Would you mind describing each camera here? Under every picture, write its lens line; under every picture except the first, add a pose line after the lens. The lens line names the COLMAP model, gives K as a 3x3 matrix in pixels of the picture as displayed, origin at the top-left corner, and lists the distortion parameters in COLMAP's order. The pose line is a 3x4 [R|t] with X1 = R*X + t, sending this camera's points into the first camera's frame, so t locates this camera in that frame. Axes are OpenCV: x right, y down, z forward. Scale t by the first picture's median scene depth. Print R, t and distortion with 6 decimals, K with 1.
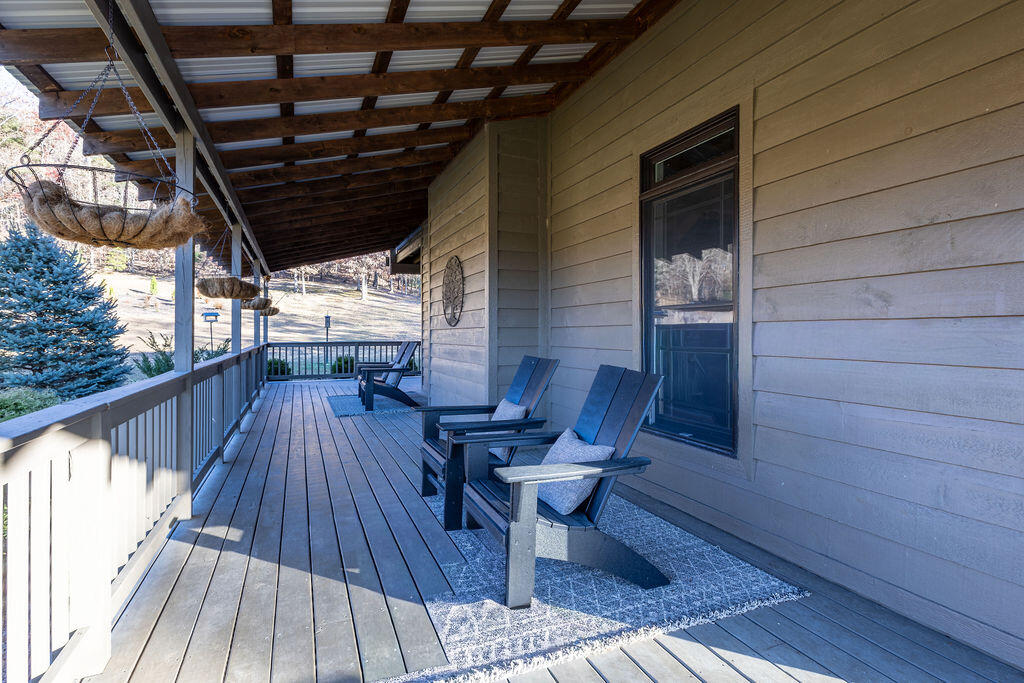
lens RADIAL K [[498.9, 0, 510.1], [0, 498.9, 340.0], [0, 0, 1]] dist [0.010845, 0.000706]
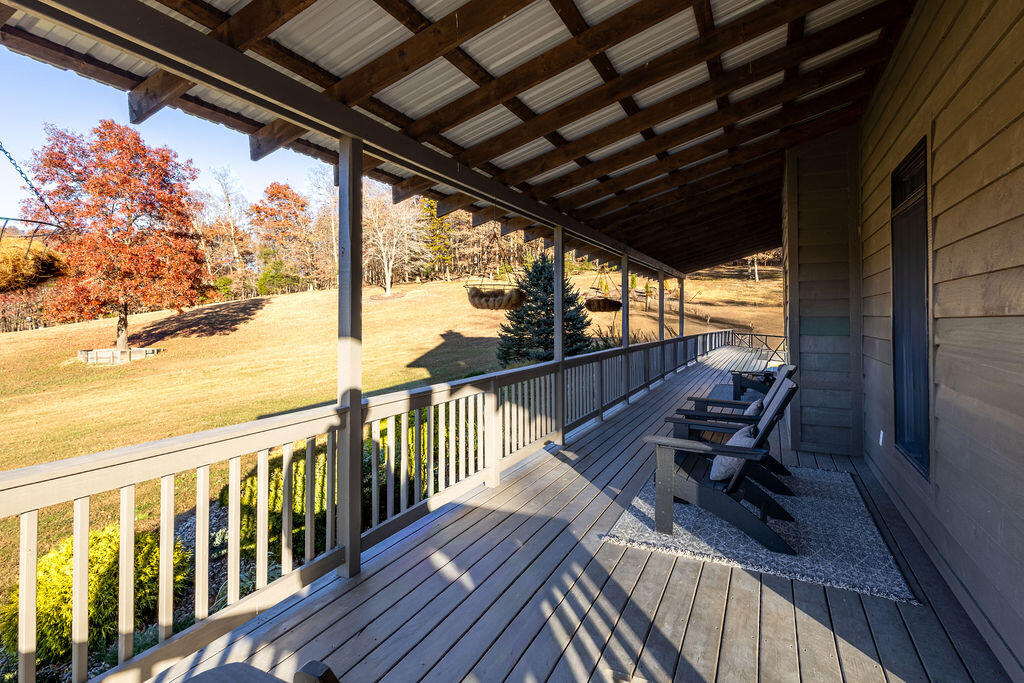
lens RADIAL K [[498.9, 0, 511.3], [0, 498.9, 337.2], [0, 0, 1]] dist [0.010845, 0.000706]
pose [[0.646048, 0.024405, -0.762907, 0.585237], [-0.005355, 0.999609, 0.027441, -0.068563], [0.763278, -0.013643, 0.645926, -0.259089]]
